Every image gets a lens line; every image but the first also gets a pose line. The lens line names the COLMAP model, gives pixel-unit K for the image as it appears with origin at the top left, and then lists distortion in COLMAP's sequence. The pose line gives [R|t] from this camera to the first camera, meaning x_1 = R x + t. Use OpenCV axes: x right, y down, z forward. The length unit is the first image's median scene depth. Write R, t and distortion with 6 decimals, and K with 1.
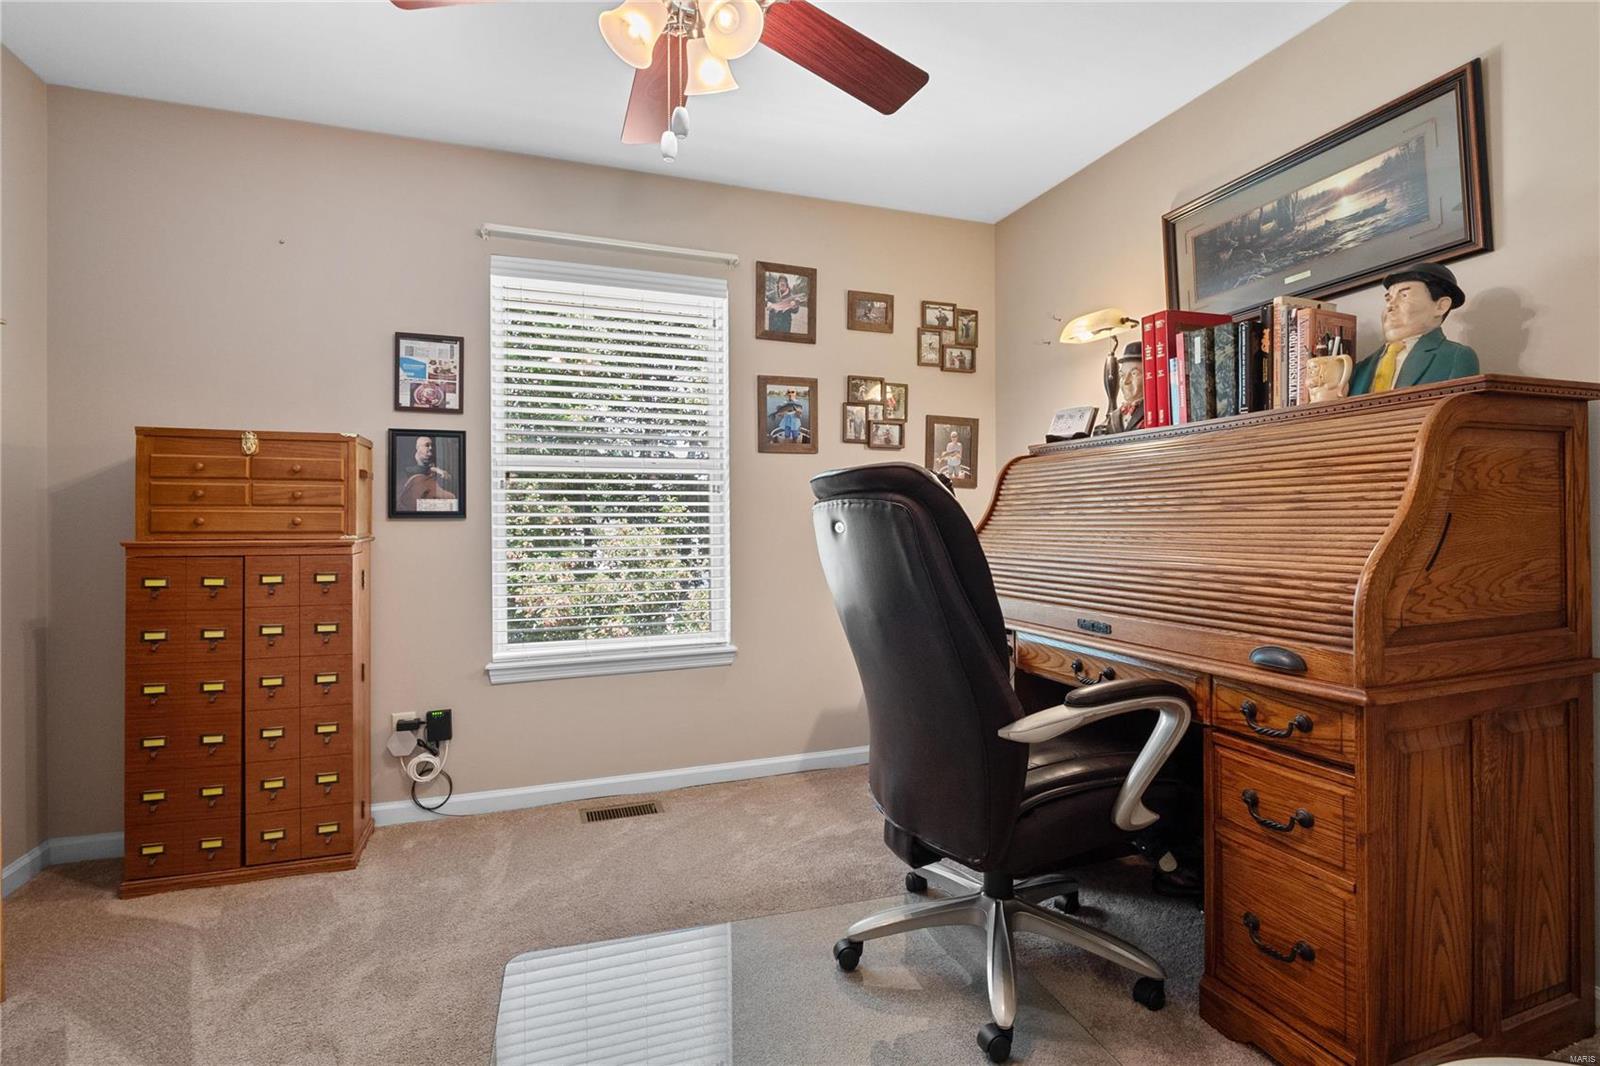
lens RADIAL K [[758.0, 0, 801.4], [0, 758.0, 505.1], [0, 0, 1]] dist [-0.012051, -0.000705]
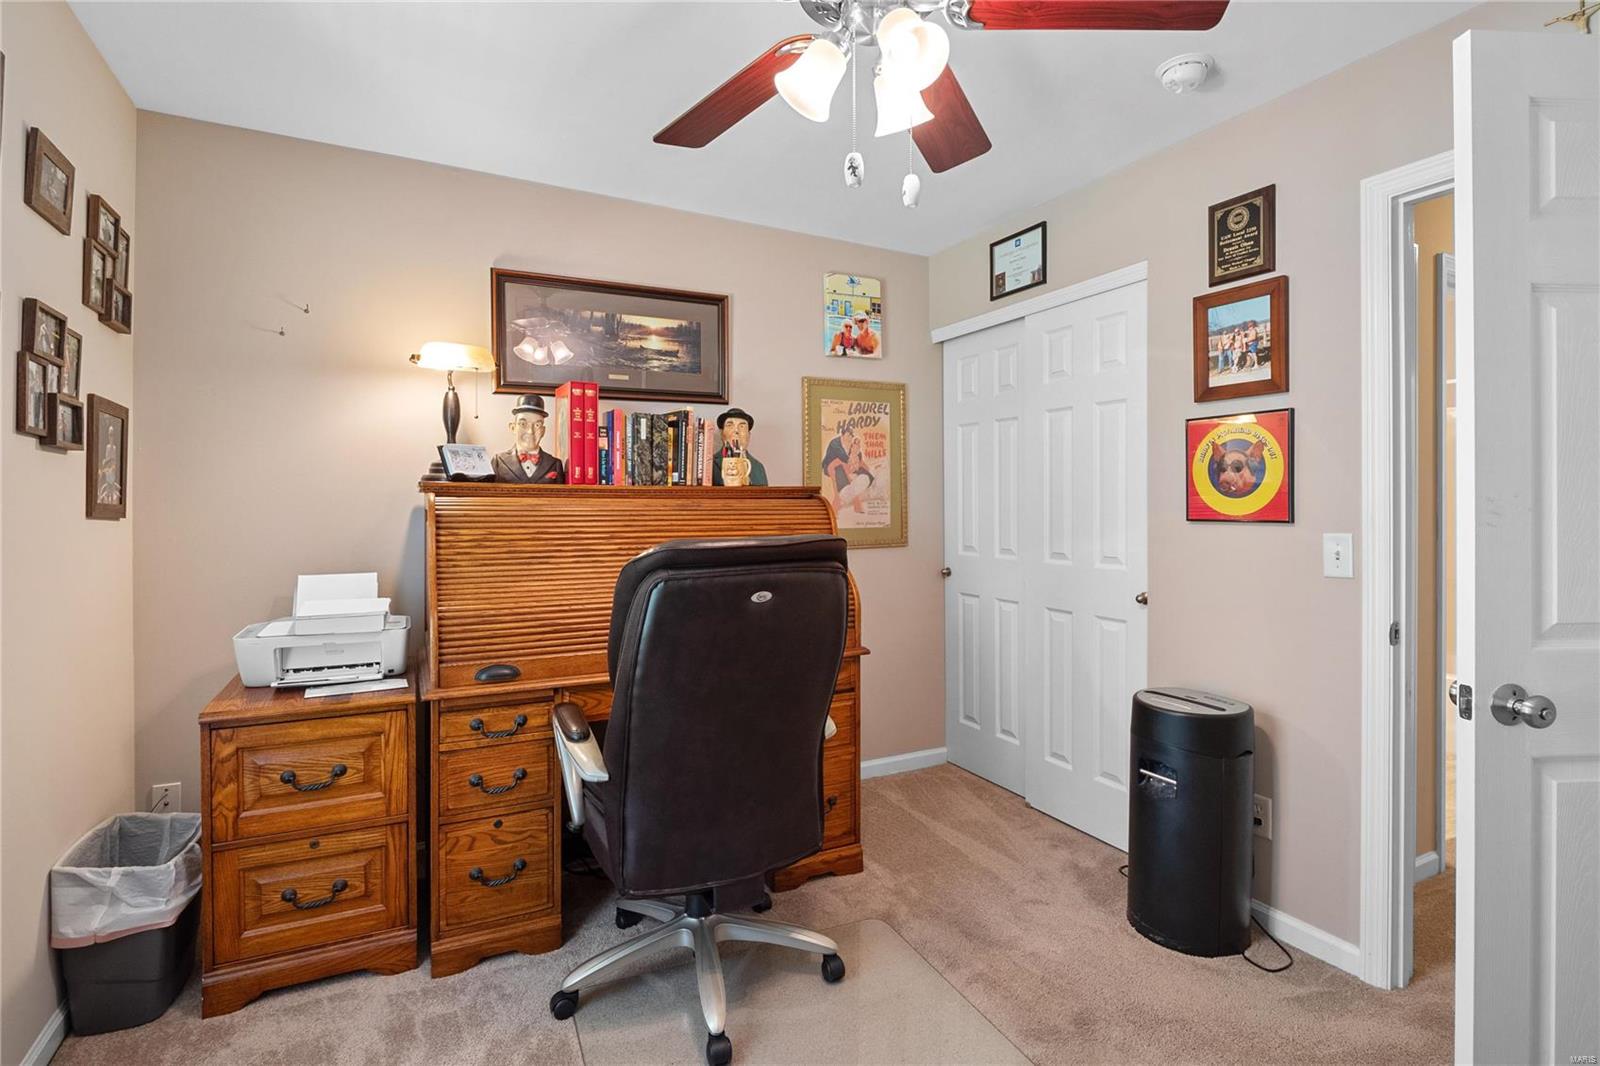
lens RADIAL K [[758.0, 0, 801.4], [0, 758.0, 505.1], [0, 0, 1]] dist [-0.012051, -0.000705]
pose [[-0.134359, 0.013868, 0.990836, -0.773761], [-0.018299, 0.999697, -0.016473, -0.060280], [-0.990764, -0.020345, -0.134065, 0.904998]]
